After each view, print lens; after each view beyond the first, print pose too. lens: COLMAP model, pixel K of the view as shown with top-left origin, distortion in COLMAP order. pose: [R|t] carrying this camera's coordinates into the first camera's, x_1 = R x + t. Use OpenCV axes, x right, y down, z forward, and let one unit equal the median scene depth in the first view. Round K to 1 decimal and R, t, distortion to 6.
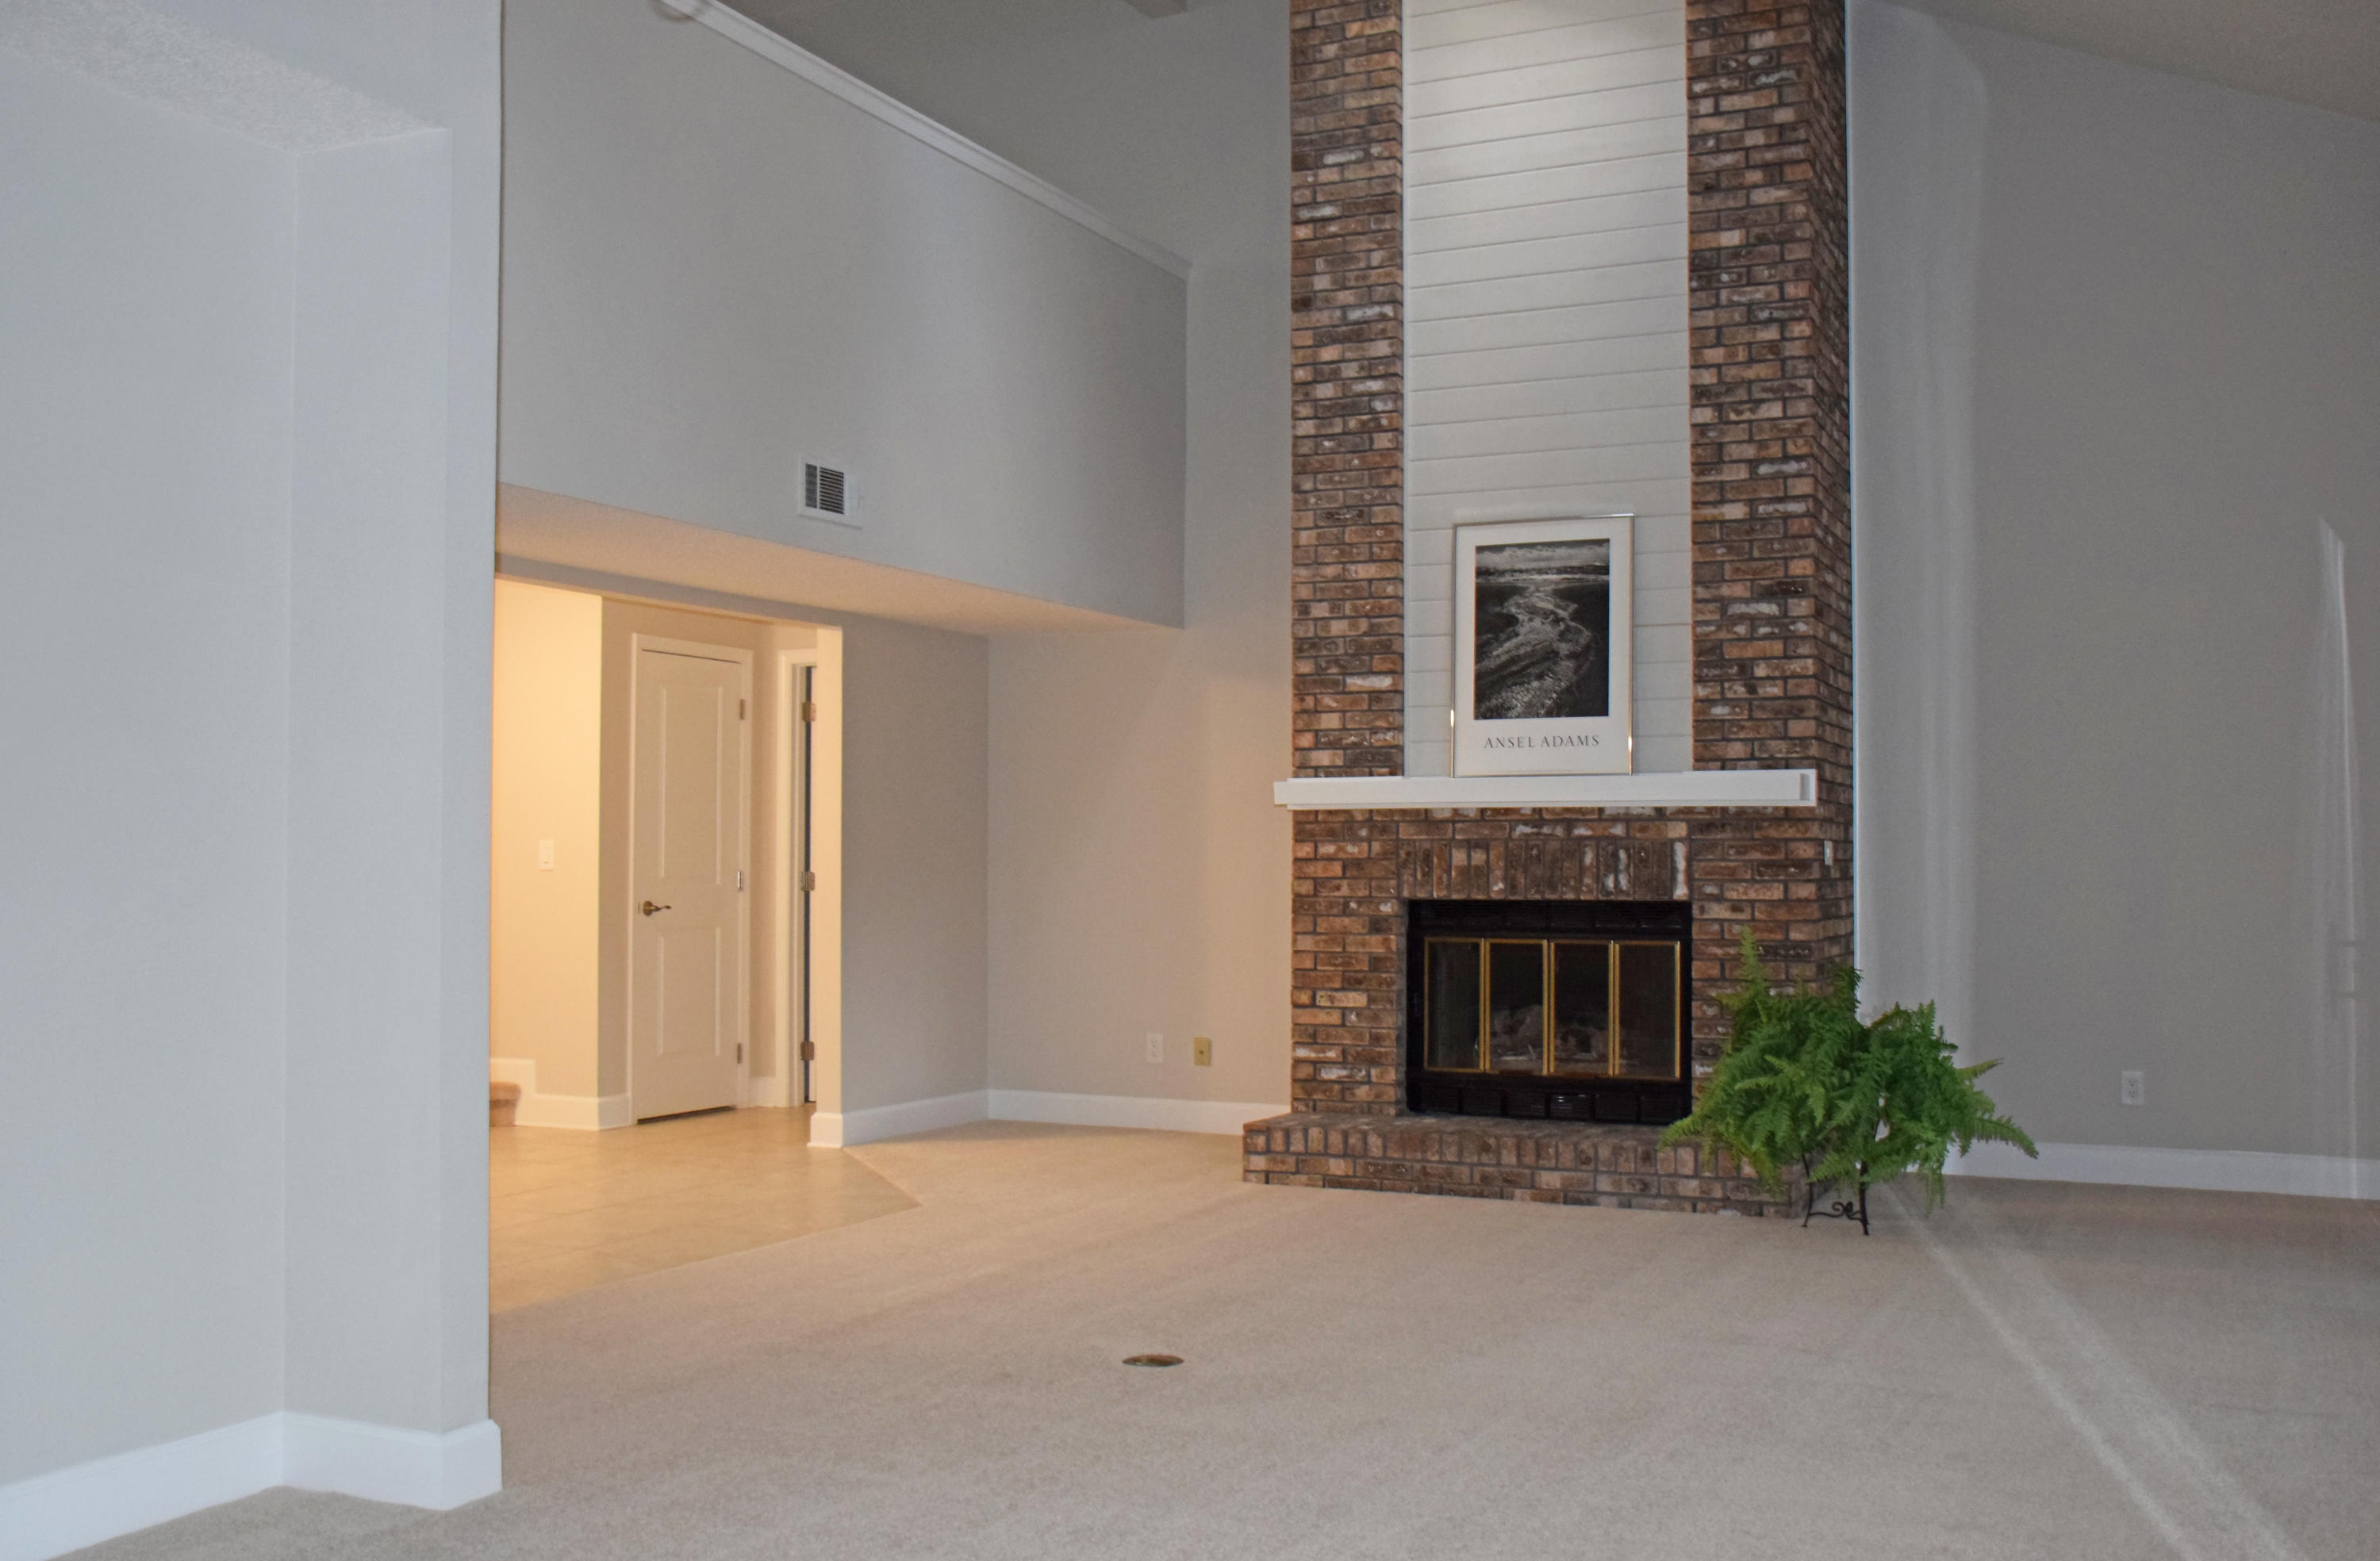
lens RADIAL K [[2236.3, 0, 1182.7], [0, 2236.3, 798.5], [0, 0, 1]] dist [-0.106339, 0.156604]
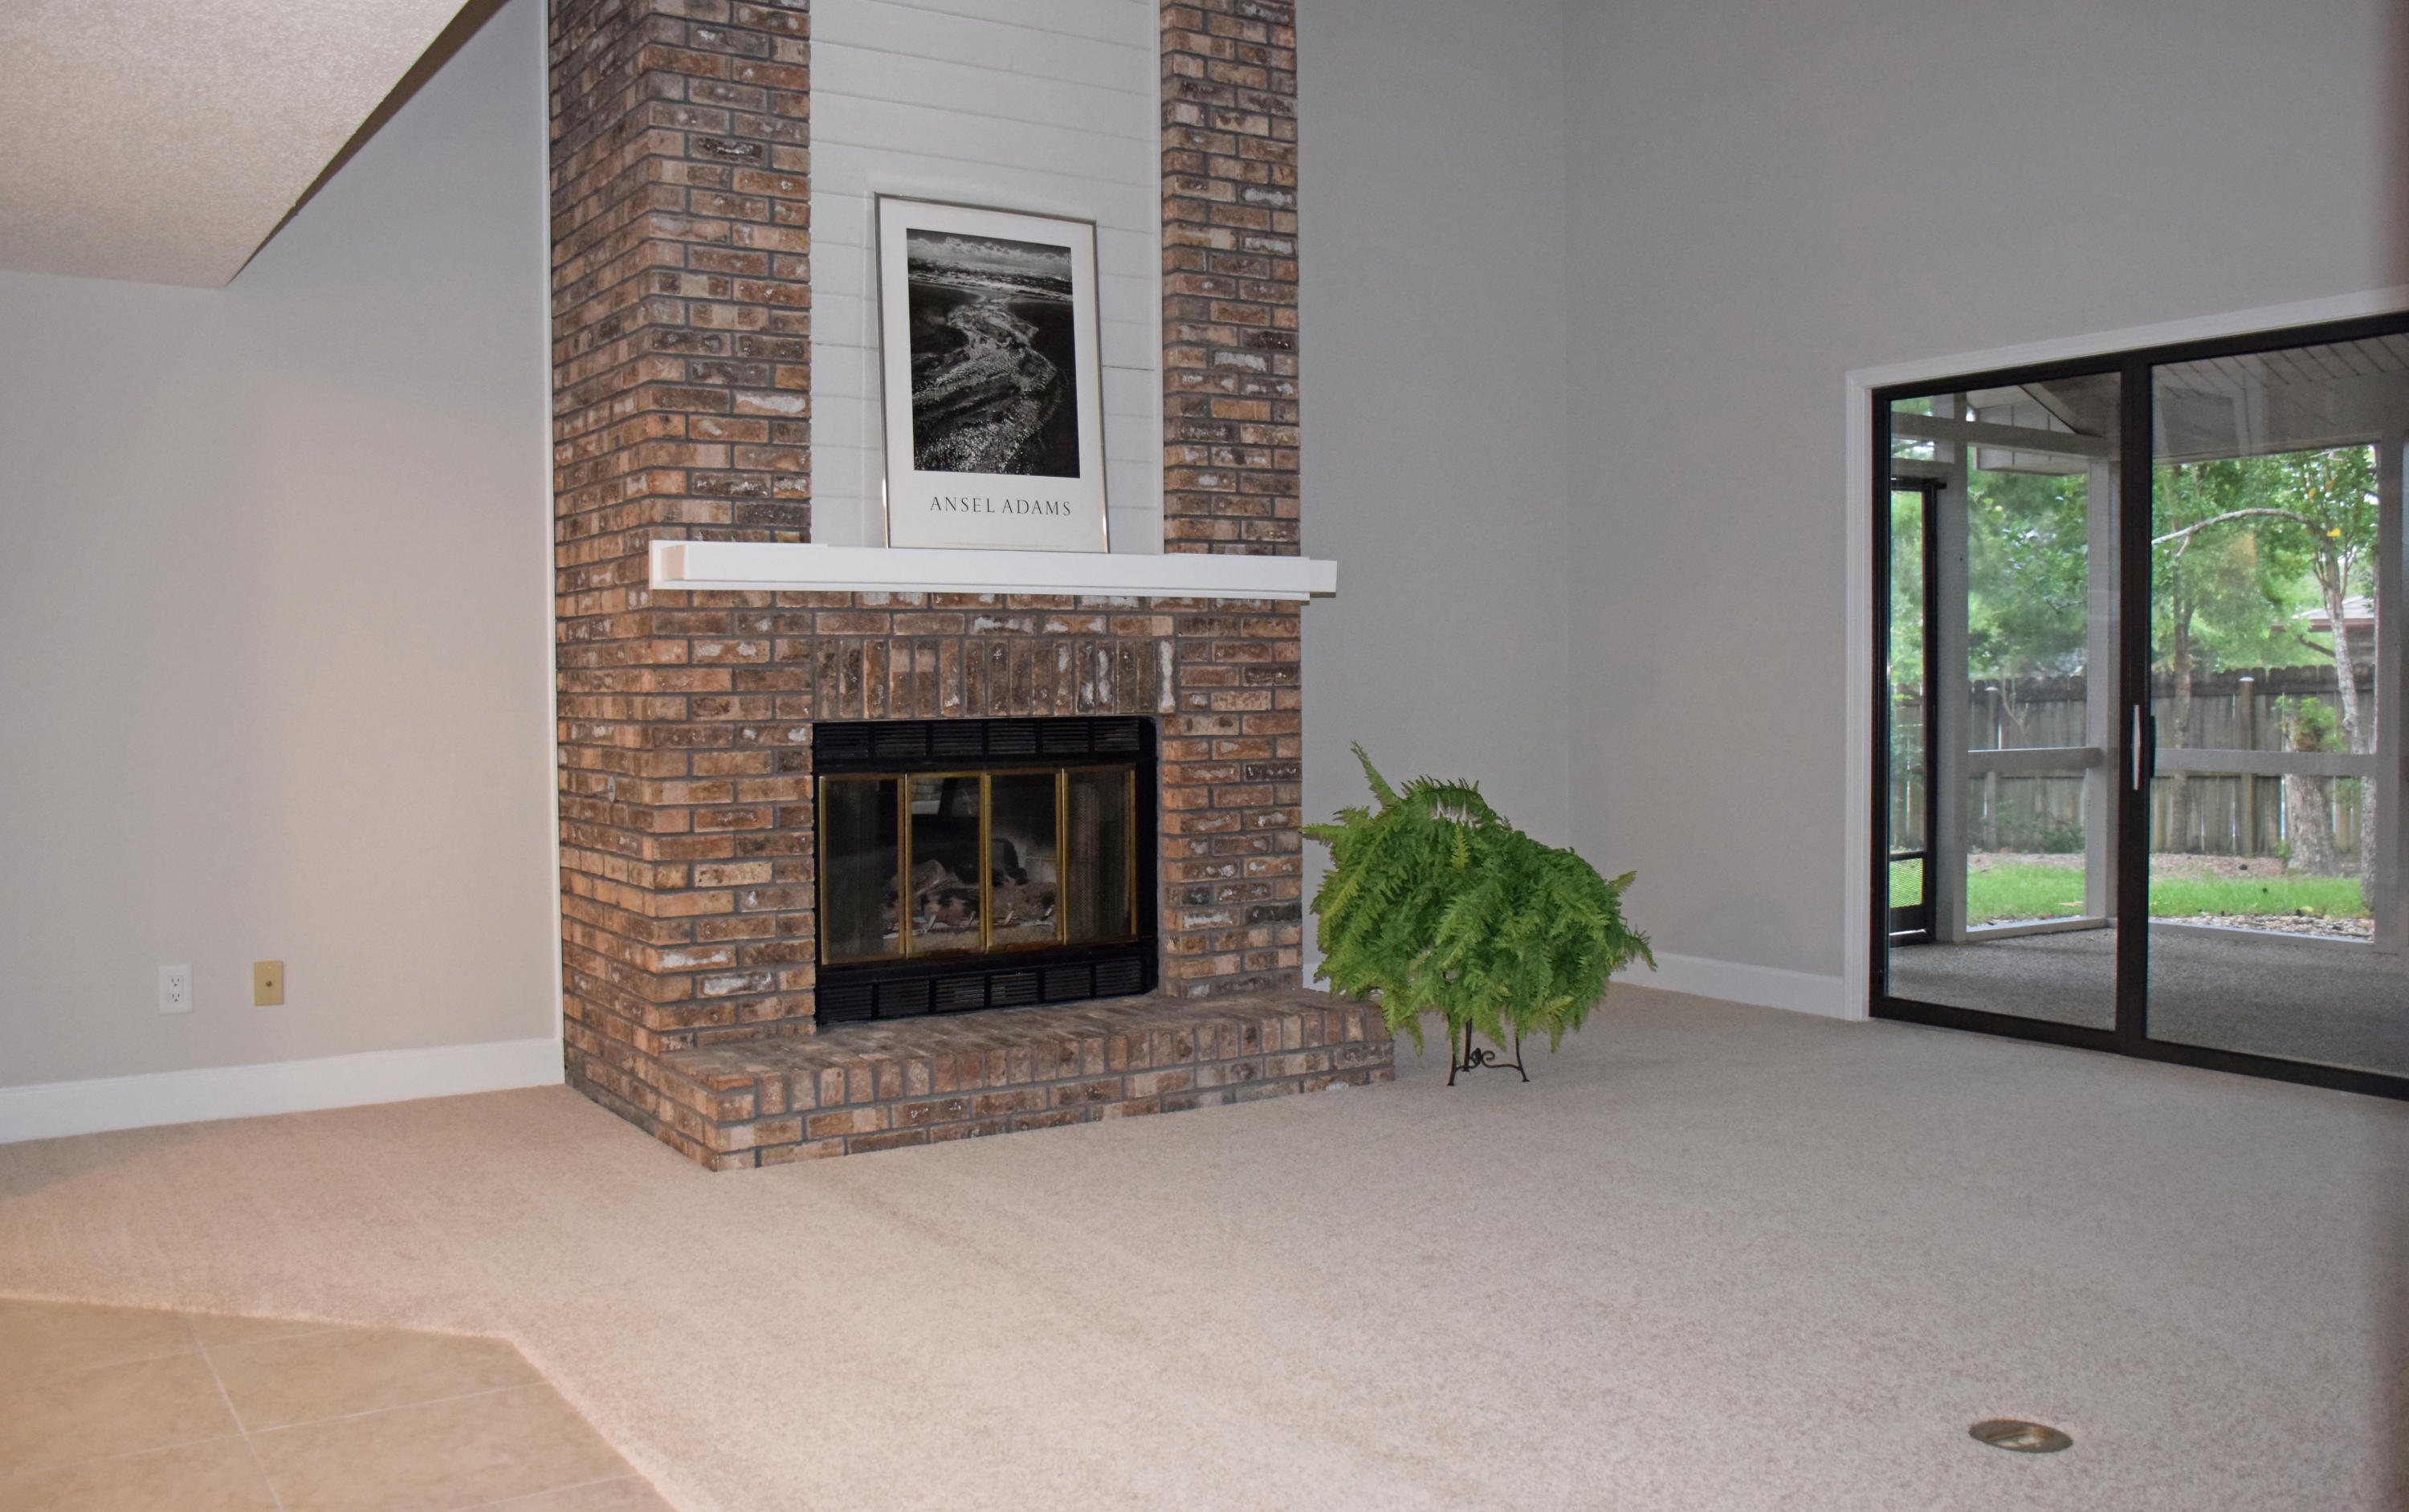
lens RADIAL K [[2111.1, 0, 1205.8], [0, 2111.1, 721.5], [0, 0, 1]] dist [-0.121946, 0.162972]
pose [[0.517764, -0.023799, 0.855193, -0.411340], [-0.014497, 0.999225, 0.036584, 0.020025], [-0.855401, -0.031339, 0.517018, 0.582215]]
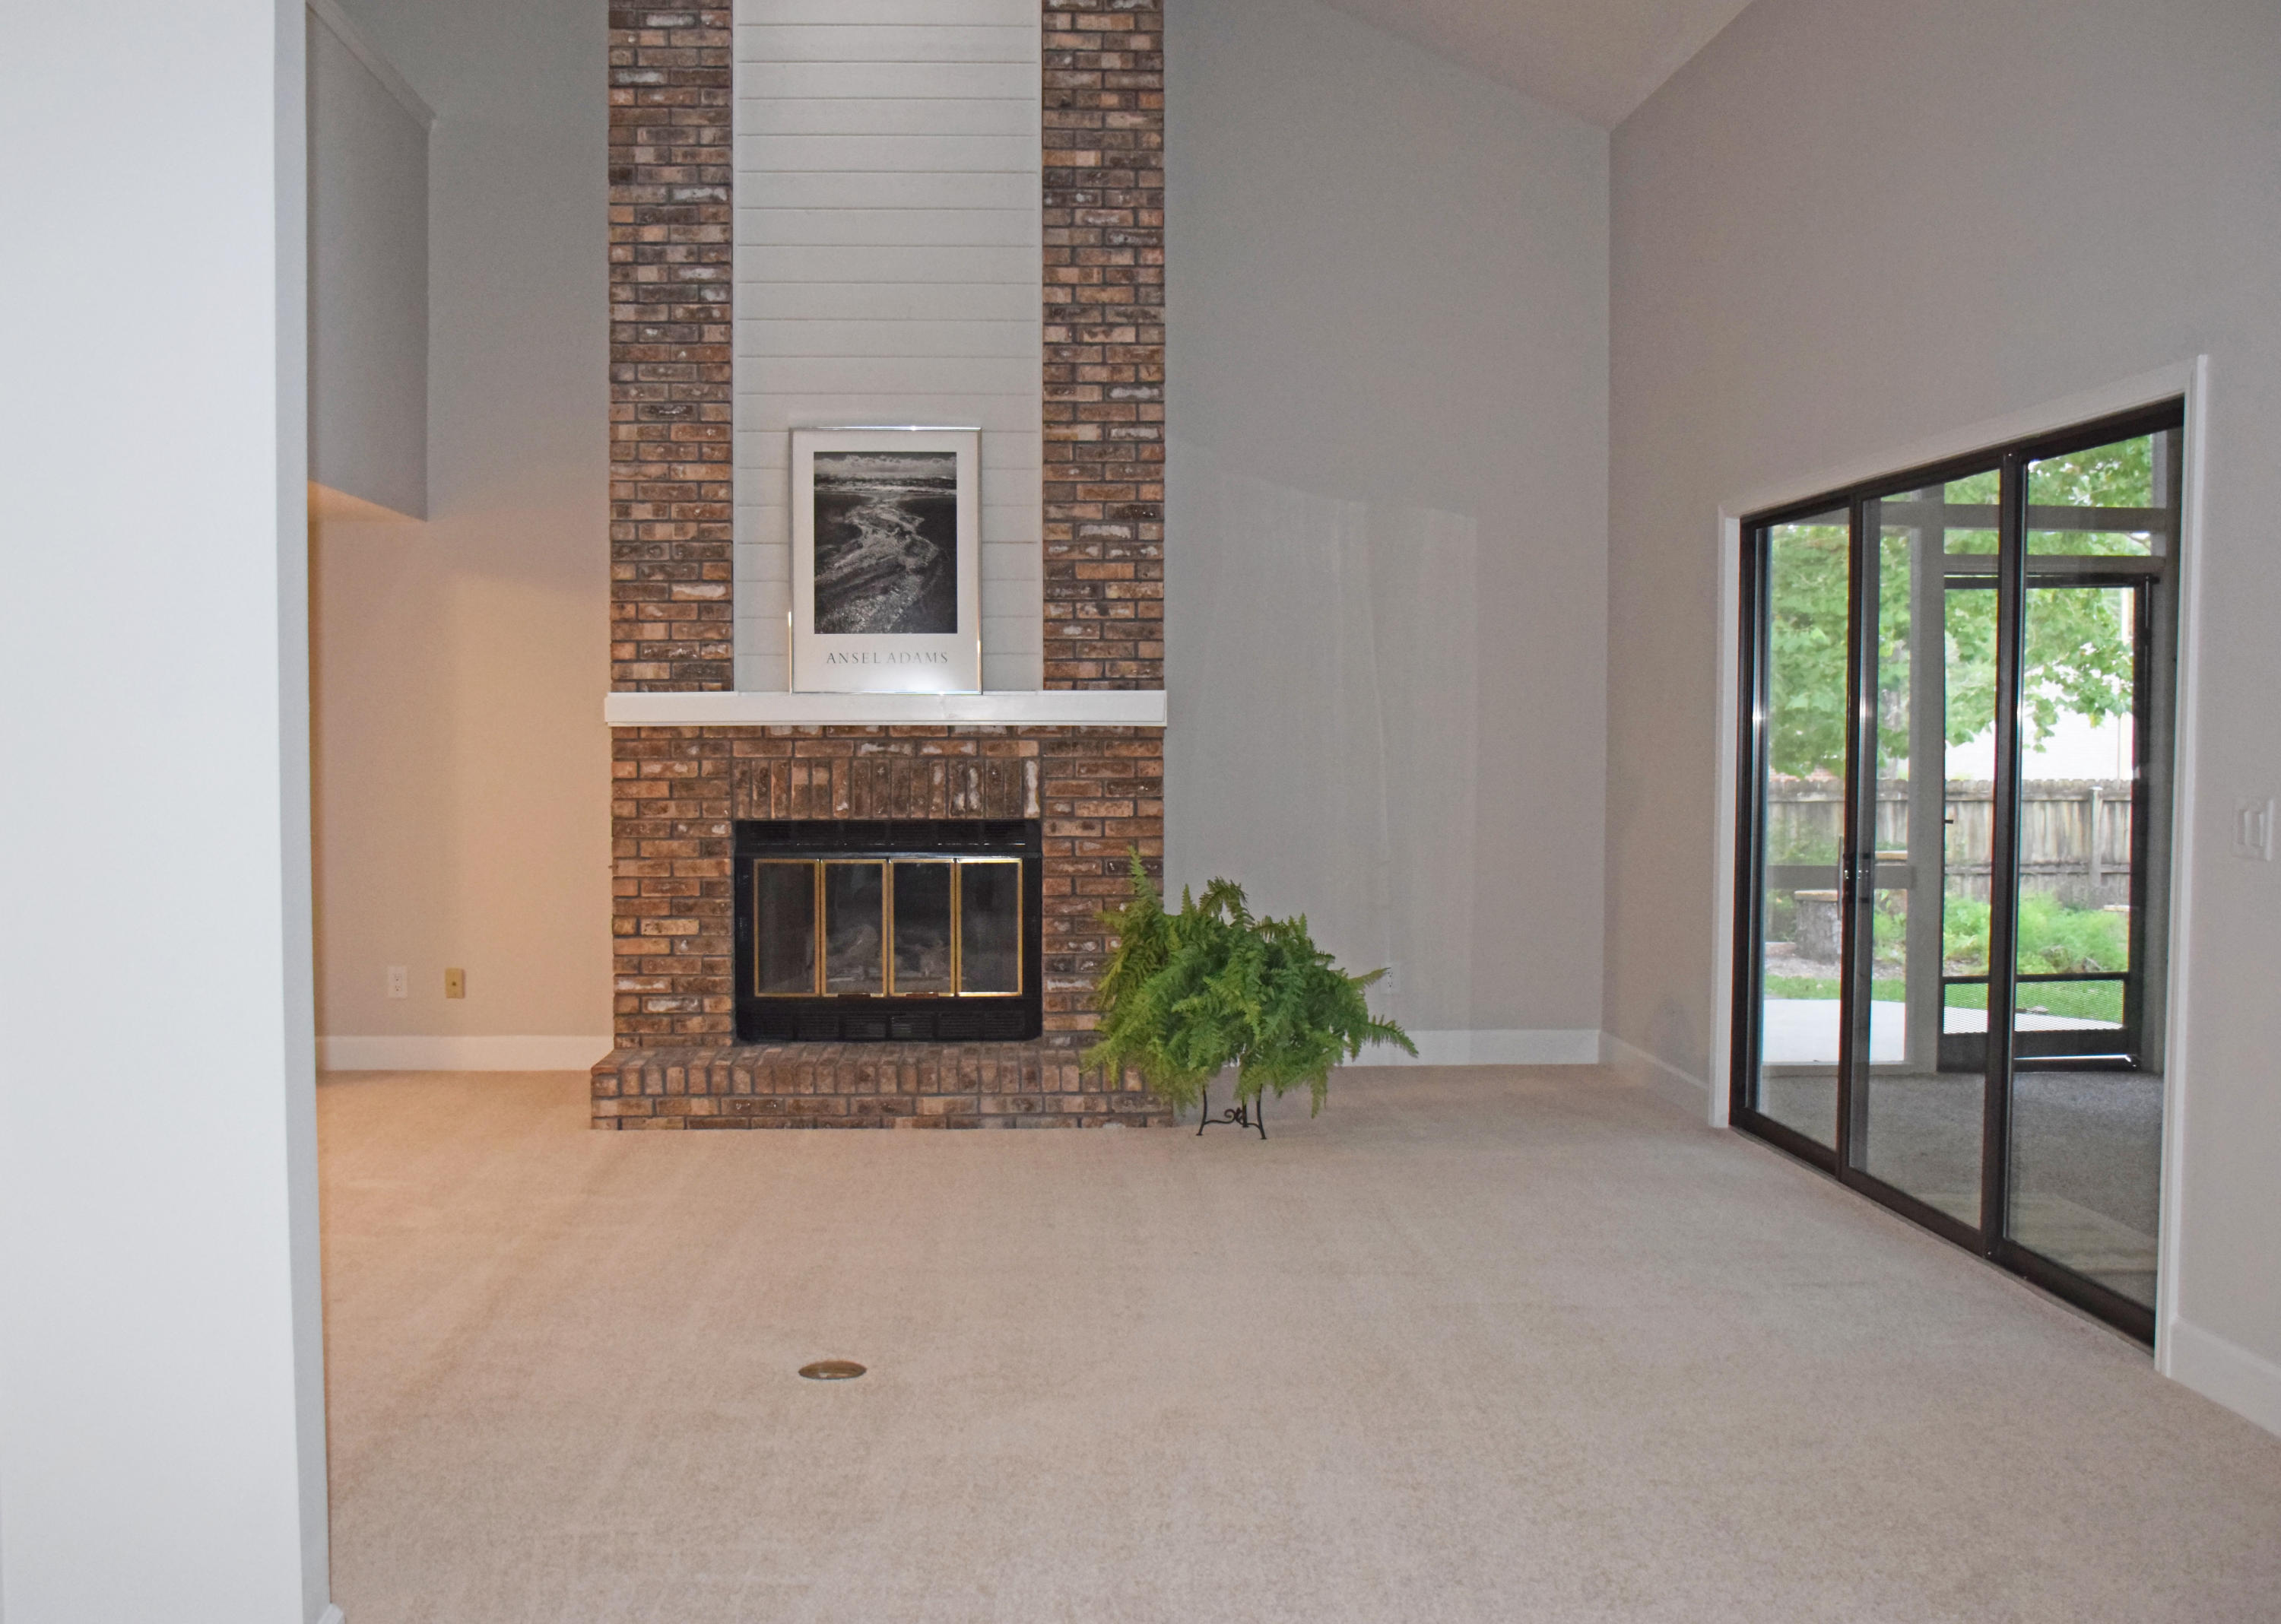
lens RADIAL K [[2159.1, 0, 1060.4], [0, 2159.1, 816.0], [0, 0, 1]] dist [-0.114831, 0.135511]
pose [[0.884611, -0.022478, 0.465787, -0.215495], [-0.009677, 0.997738, 0.066526, -0.020106], [-0.466229, -0.063357, 0.882392, 0.129058]]
